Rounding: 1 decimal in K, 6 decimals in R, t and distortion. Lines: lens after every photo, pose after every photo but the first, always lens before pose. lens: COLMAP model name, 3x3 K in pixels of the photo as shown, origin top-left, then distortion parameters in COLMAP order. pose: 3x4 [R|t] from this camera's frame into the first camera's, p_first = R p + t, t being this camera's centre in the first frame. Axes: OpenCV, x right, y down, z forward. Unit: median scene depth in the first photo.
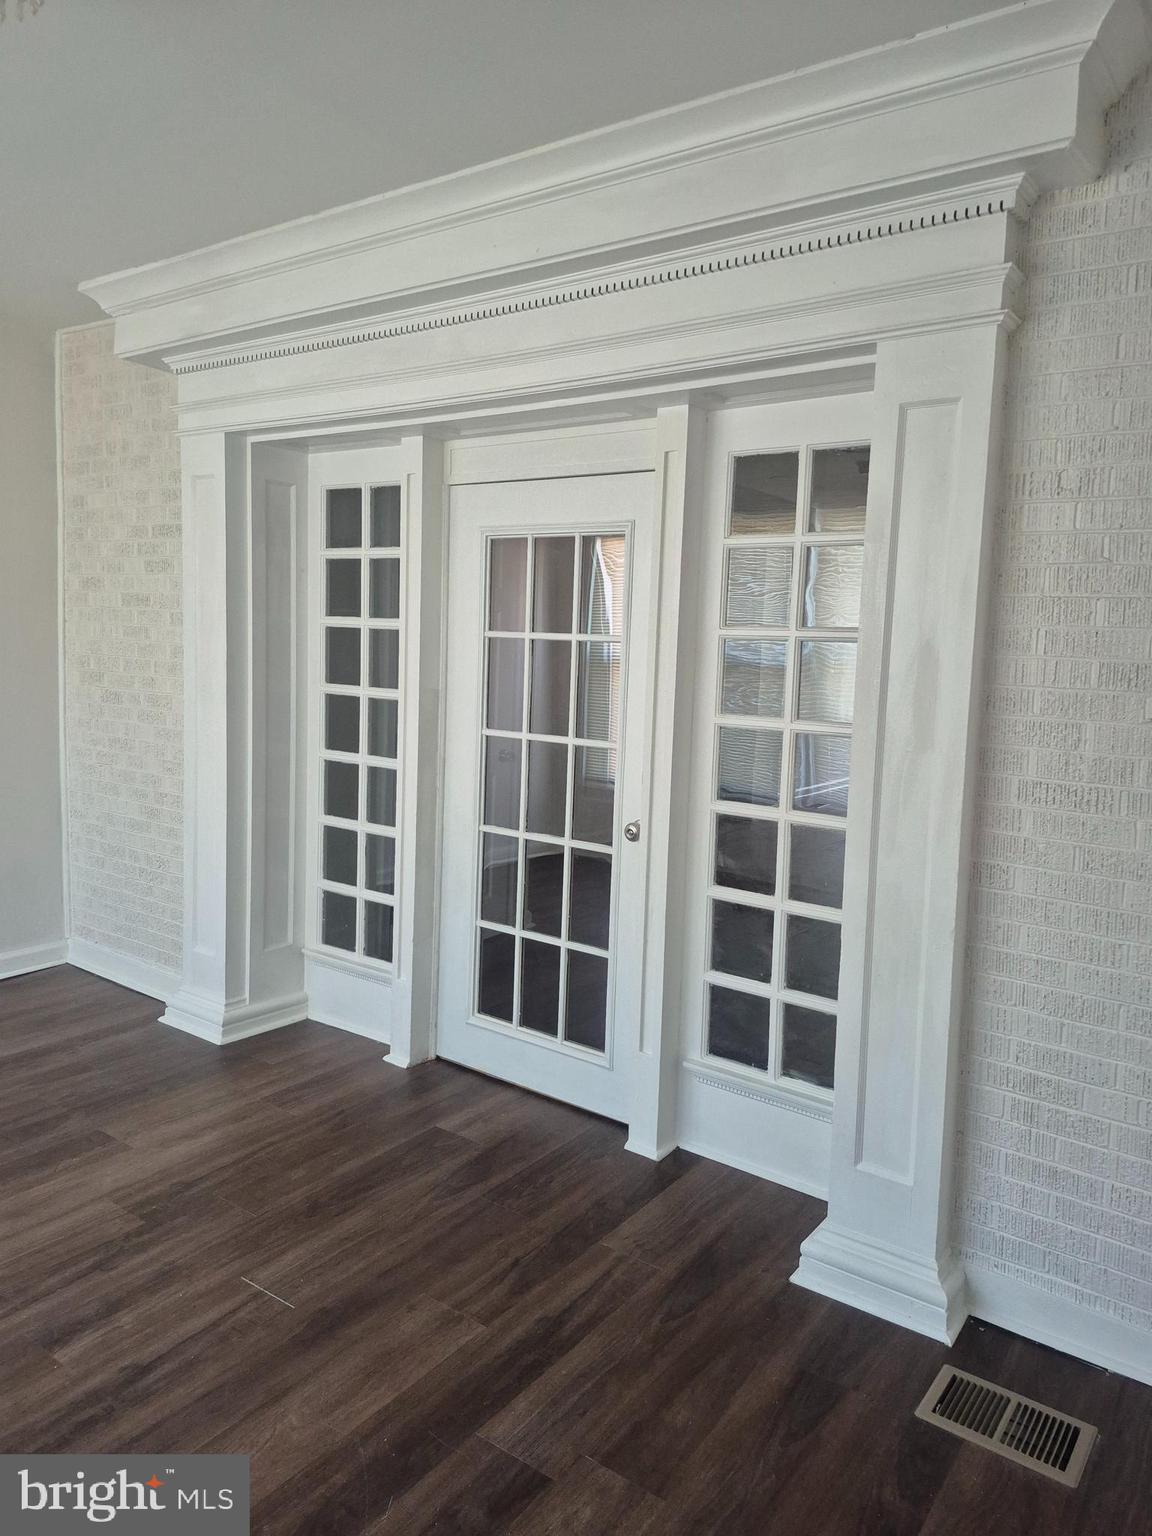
lens RADIAL K [[1070.1, 0, 575.8], [0, 1070.1, 725.9], [0, 0, 1]] dist [0.074530, -0.069871]
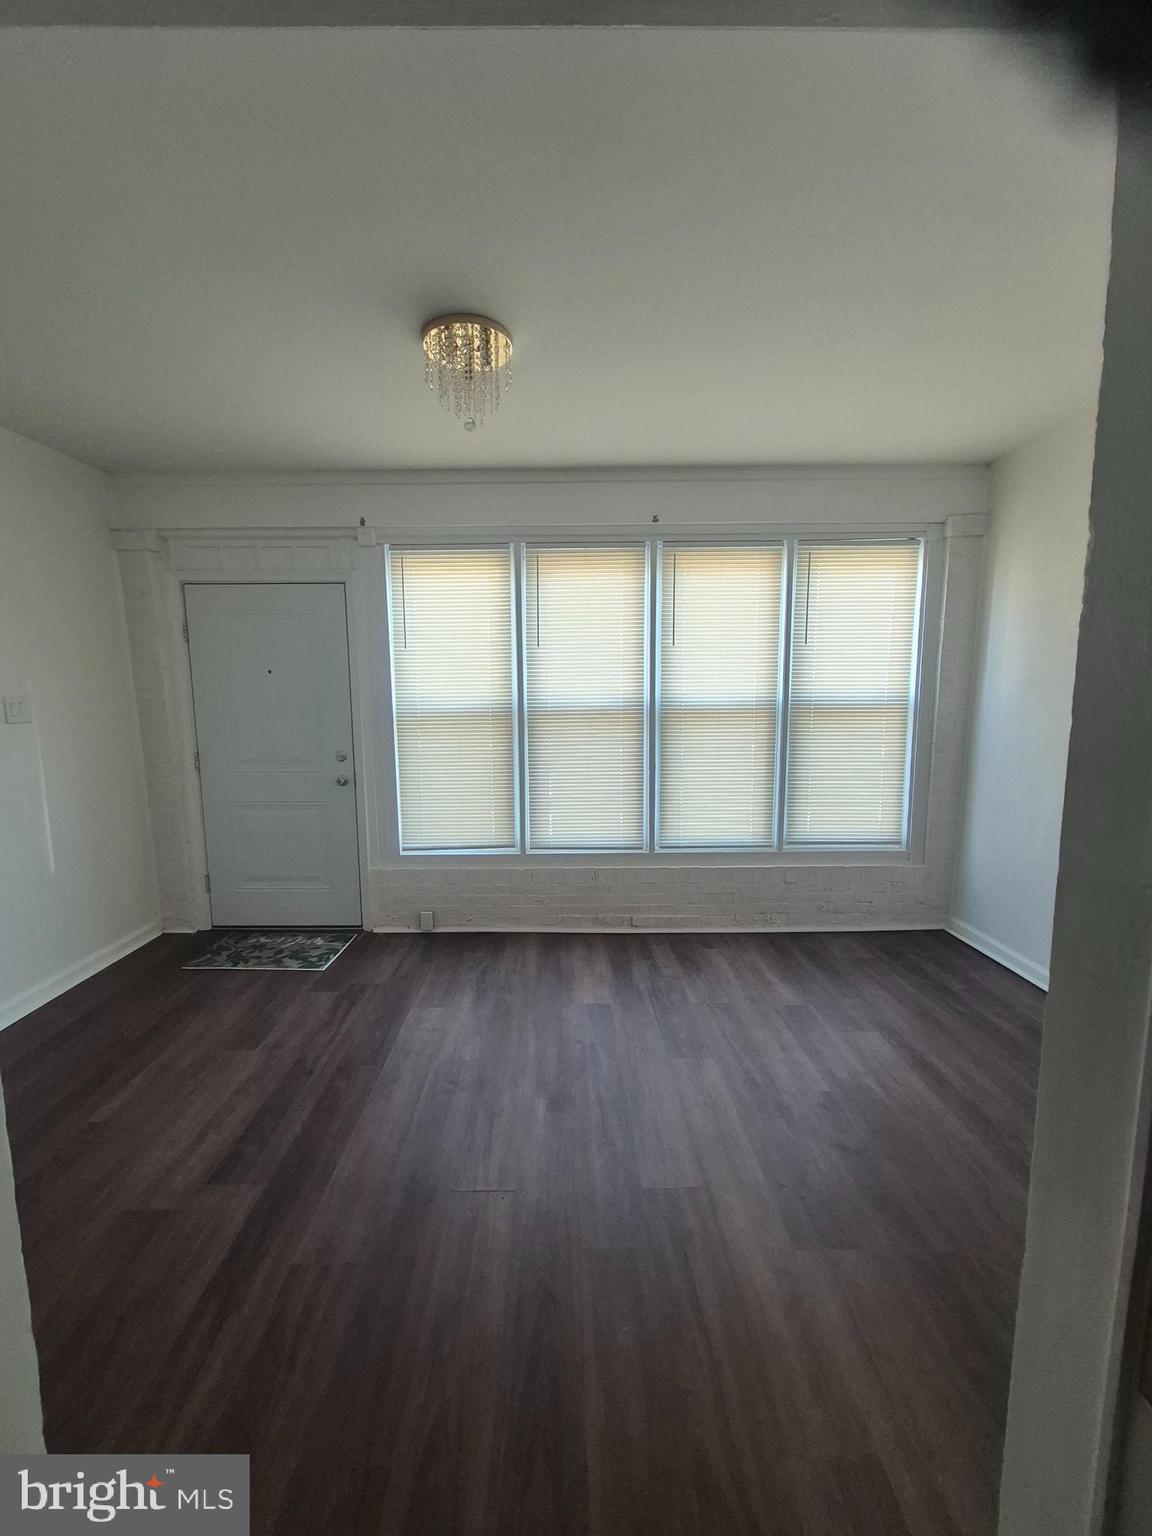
lens RADIAL K [[601.8, 0, 565.0], [0, 601.8, 759.7], [0, 0, 1]] dist [-0.001222, -0.000214]
pose [[-0.808837, 0.041750, -0.586549, 0.025334], [-0.065809, 0.984783, 0.160846, -0.076308], [0.584339, 0.168699, -0.793781, 1.059020]]
